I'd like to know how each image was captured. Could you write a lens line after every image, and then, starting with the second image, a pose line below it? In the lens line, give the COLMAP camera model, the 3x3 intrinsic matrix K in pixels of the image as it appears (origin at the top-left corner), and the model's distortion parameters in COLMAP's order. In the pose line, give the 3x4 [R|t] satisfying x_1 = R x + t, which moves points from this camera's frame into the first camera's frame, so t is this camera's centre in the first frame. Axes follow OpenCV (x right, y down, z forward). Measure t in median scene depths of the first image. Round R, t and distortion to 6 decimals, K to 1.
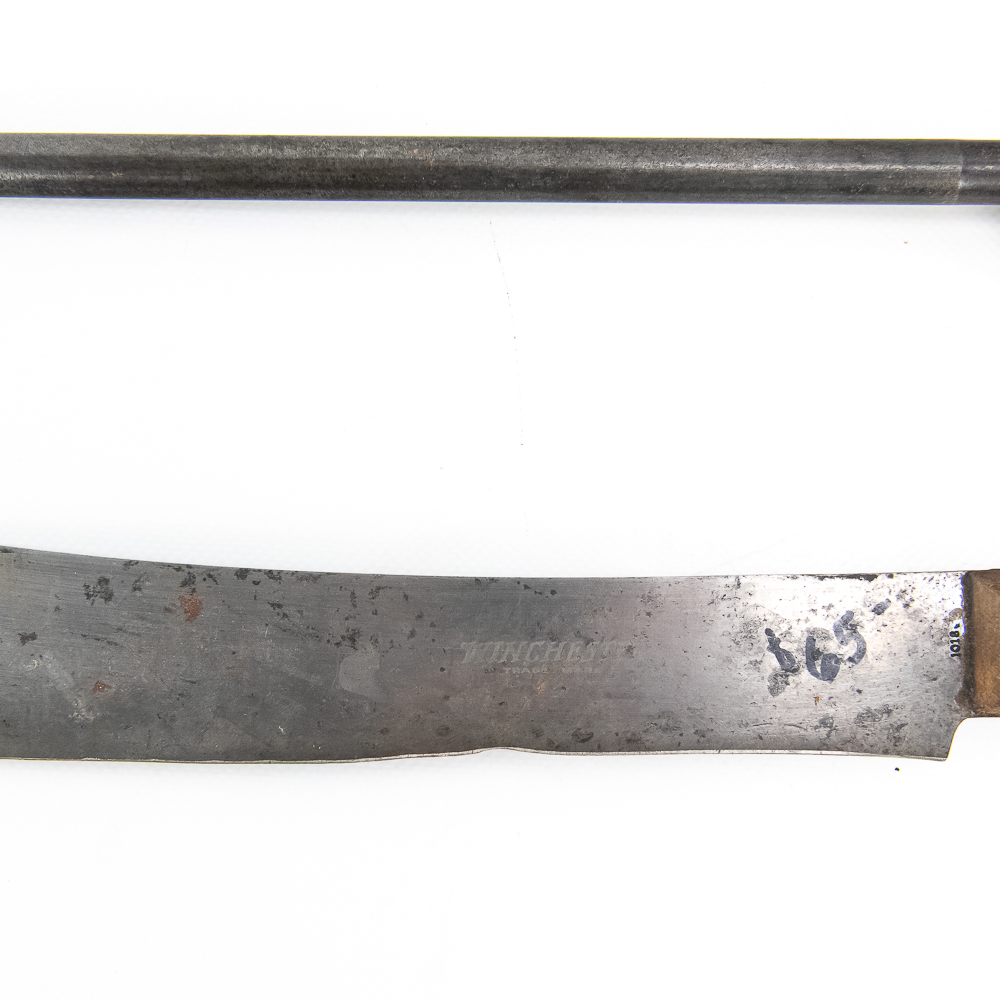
lens RADIAL K [[1329.9, 0, 499.1], [0, 1329.9, 504.5], [0, 0, 1]] dist [-0.001489, 0.000000]
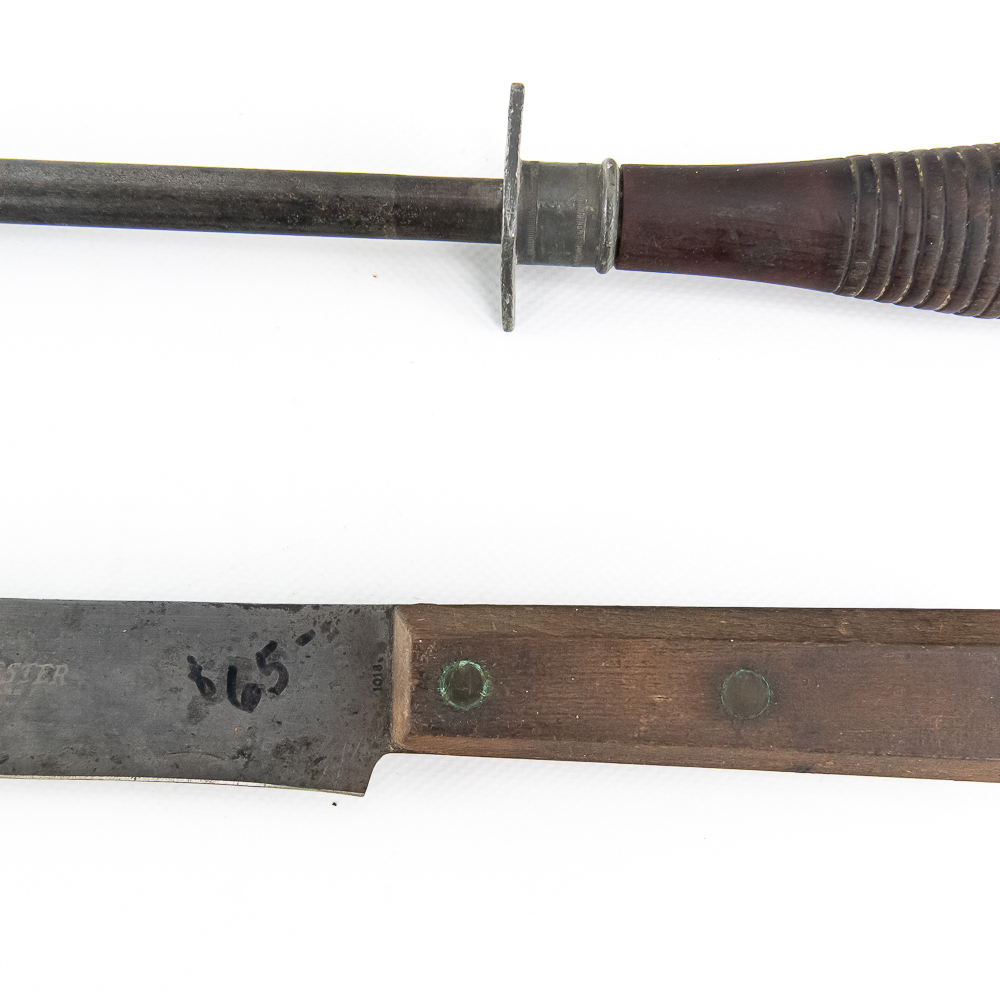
lens RADIAL K [[1329.9, 0, 501.1], [0, 1329.9, 497.0], [0, 0, 1]] dist [-0.001489, 0.000000]
pose [[0.999416, 0.033974, -0.003624, 0.433866], [-0.034080, 0.998808, -0.034950, 0.001570], [0.002432, 0.035053, 0.999383, 0.004049]]
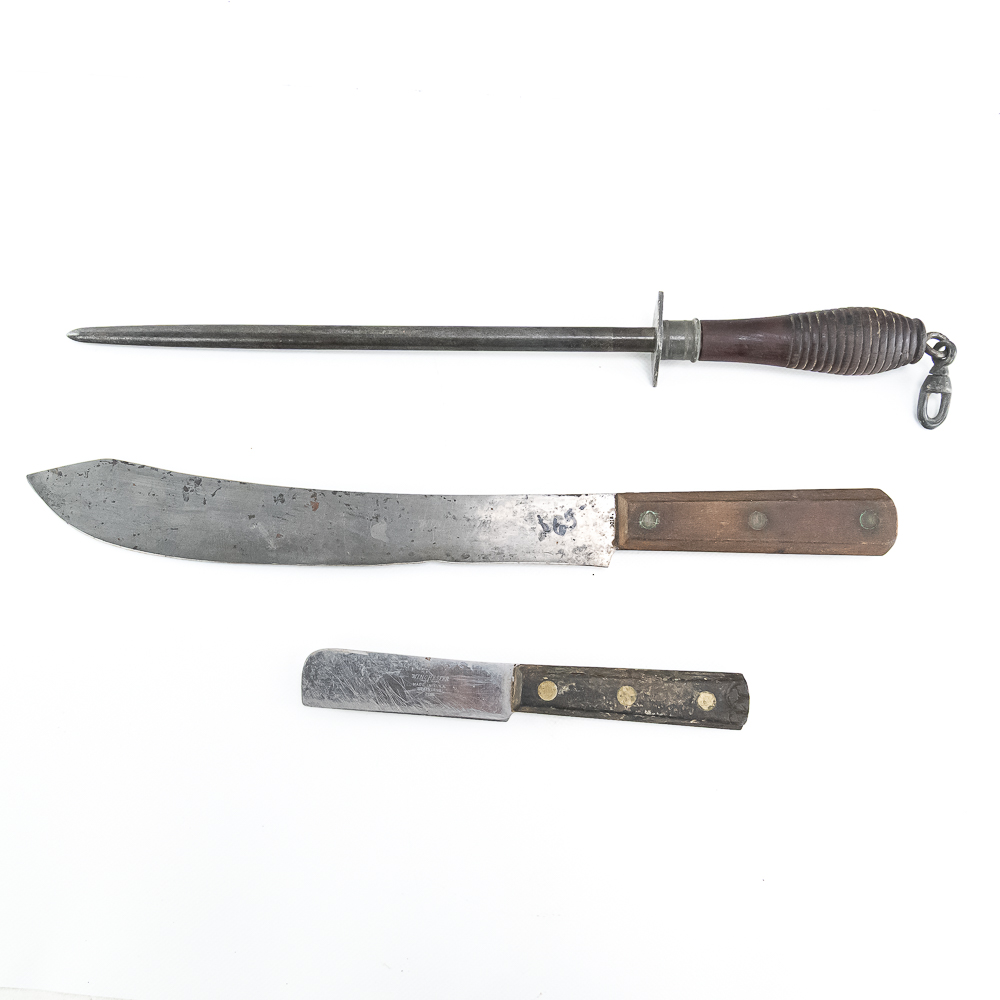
lens RADIAL K [[991.1, 0, 493.3], [0, 991.1, 506.4], [0, 0, 1]] dist [0.016673, 0.000000]
pose [[0.999166, 0.007241, -0.040197, 0.192174], [-0.010392, 0.996841, -0.078746, 0.227797], [0.039500, 0.079098, 0.996084, -0.903513]]
